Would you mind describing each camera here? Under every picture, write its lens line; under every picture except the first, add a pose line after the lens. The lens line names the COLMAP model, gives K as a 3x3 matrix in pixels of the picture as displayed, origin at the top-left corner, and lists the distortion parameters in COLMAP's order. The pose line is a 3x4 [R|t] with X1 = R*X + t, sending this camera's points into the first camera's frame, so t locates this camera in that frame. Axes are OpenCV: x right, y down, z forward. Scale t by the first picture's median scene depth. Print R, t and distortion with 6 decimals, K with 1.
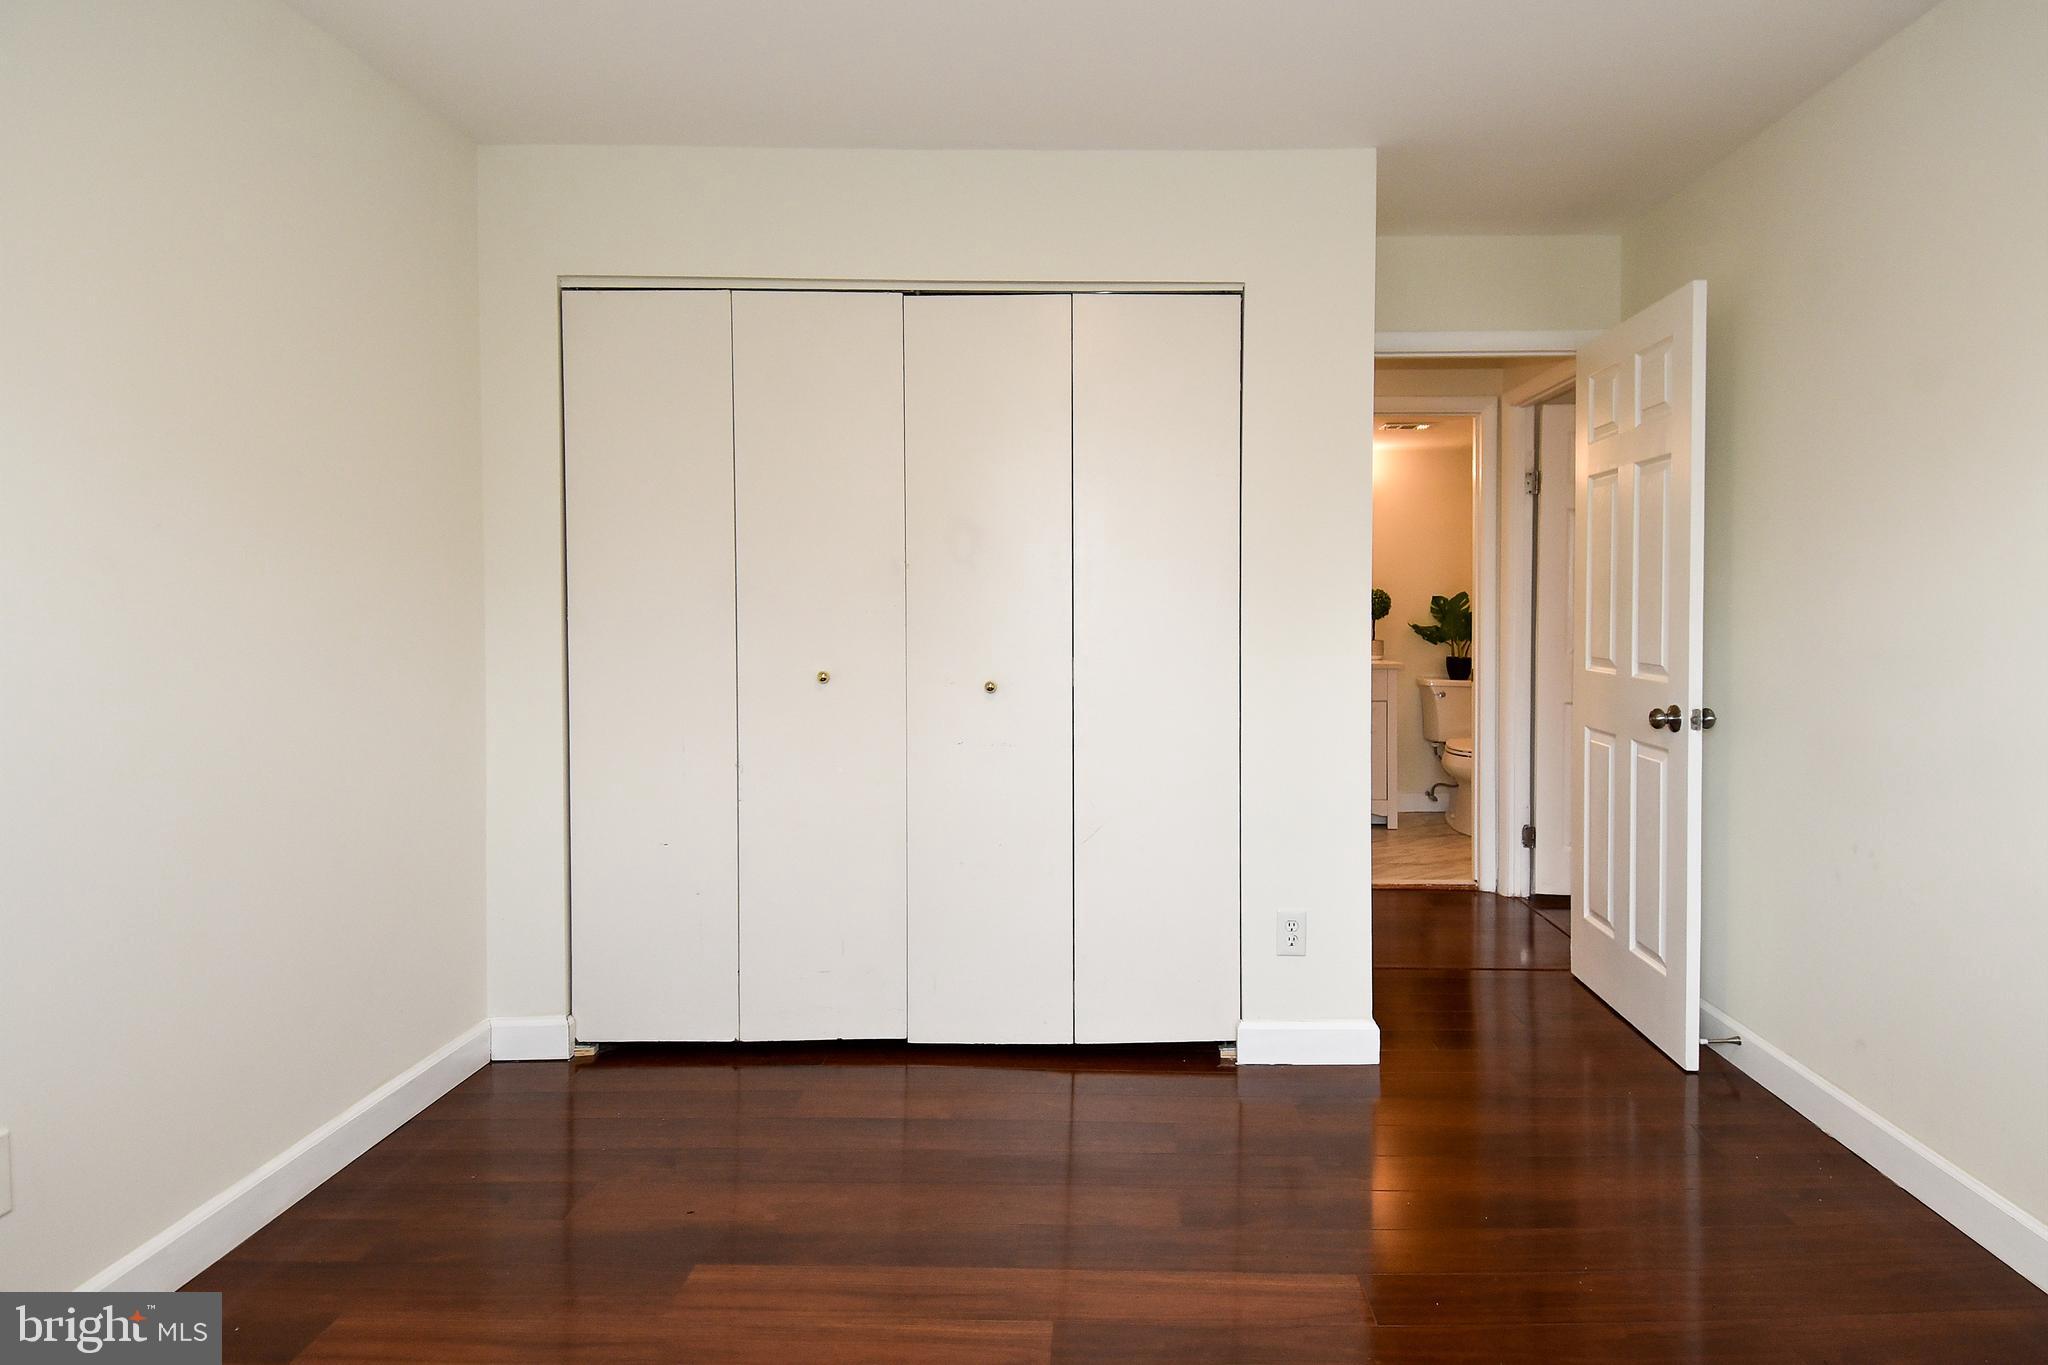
lens RADIAL K [[1127.0, 0, 1085.4], [0, 1127.0, 623.7], [0, 0, 1]] dist [0.023571, -0.001442]
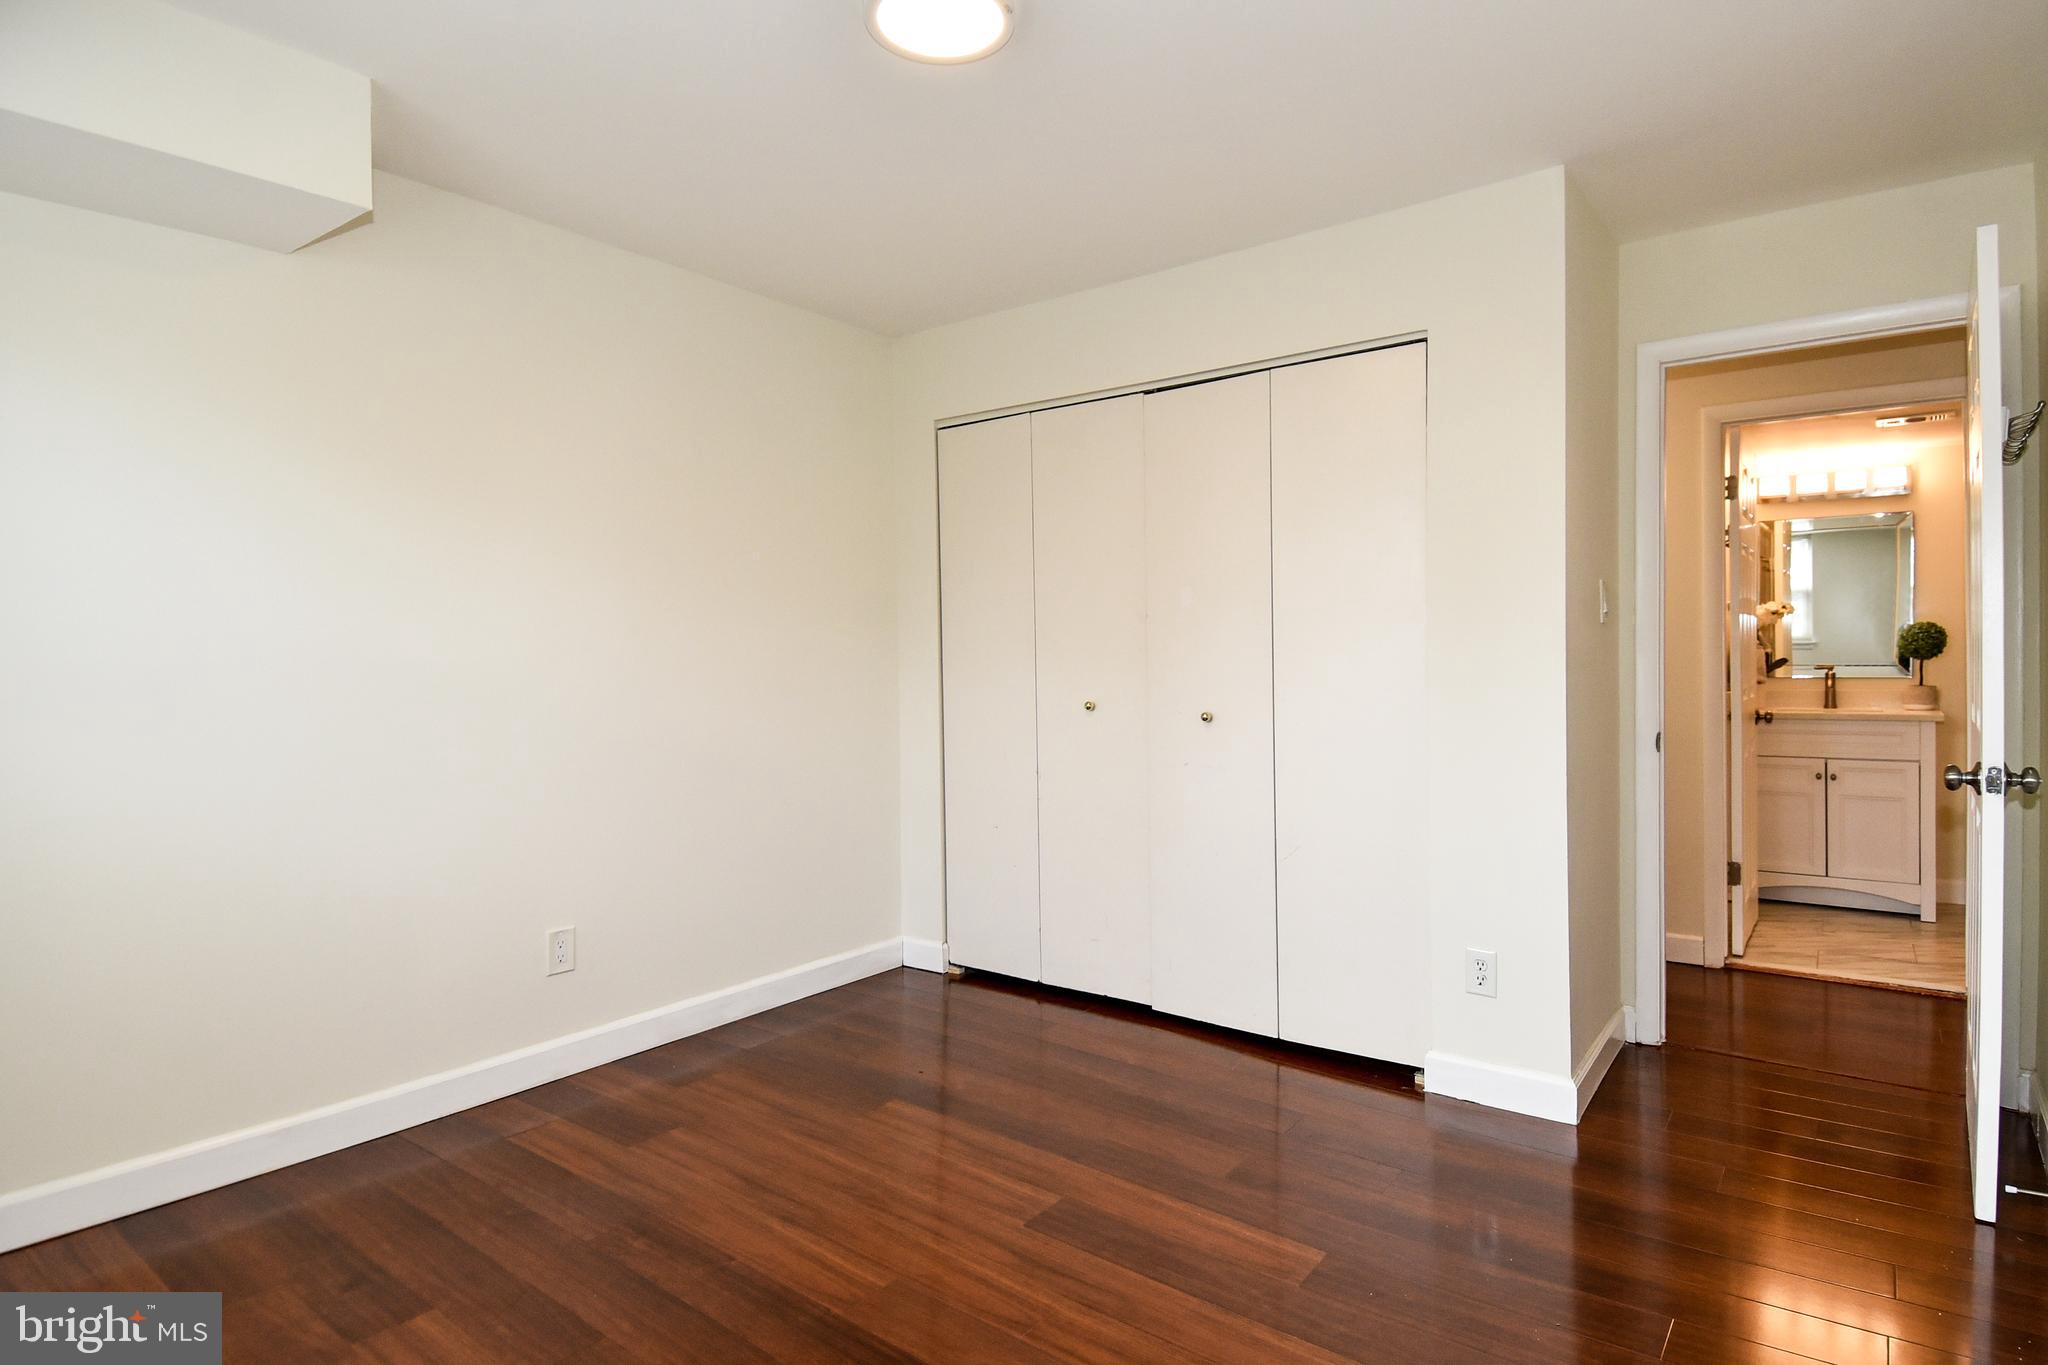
lens RADIAL K [[1083.2, 0, 1023.1], [0, 1083.2, 674.4], [0, 0, 1]] dist [0.031998, -0.030851]
pose [[0.792330, 0.001500, -0.610091, 0.451340], [0.000236, 0.999996, 0.002765, 0.007798], [0.610093, -0.002335, 0.792326, -0.008879]]
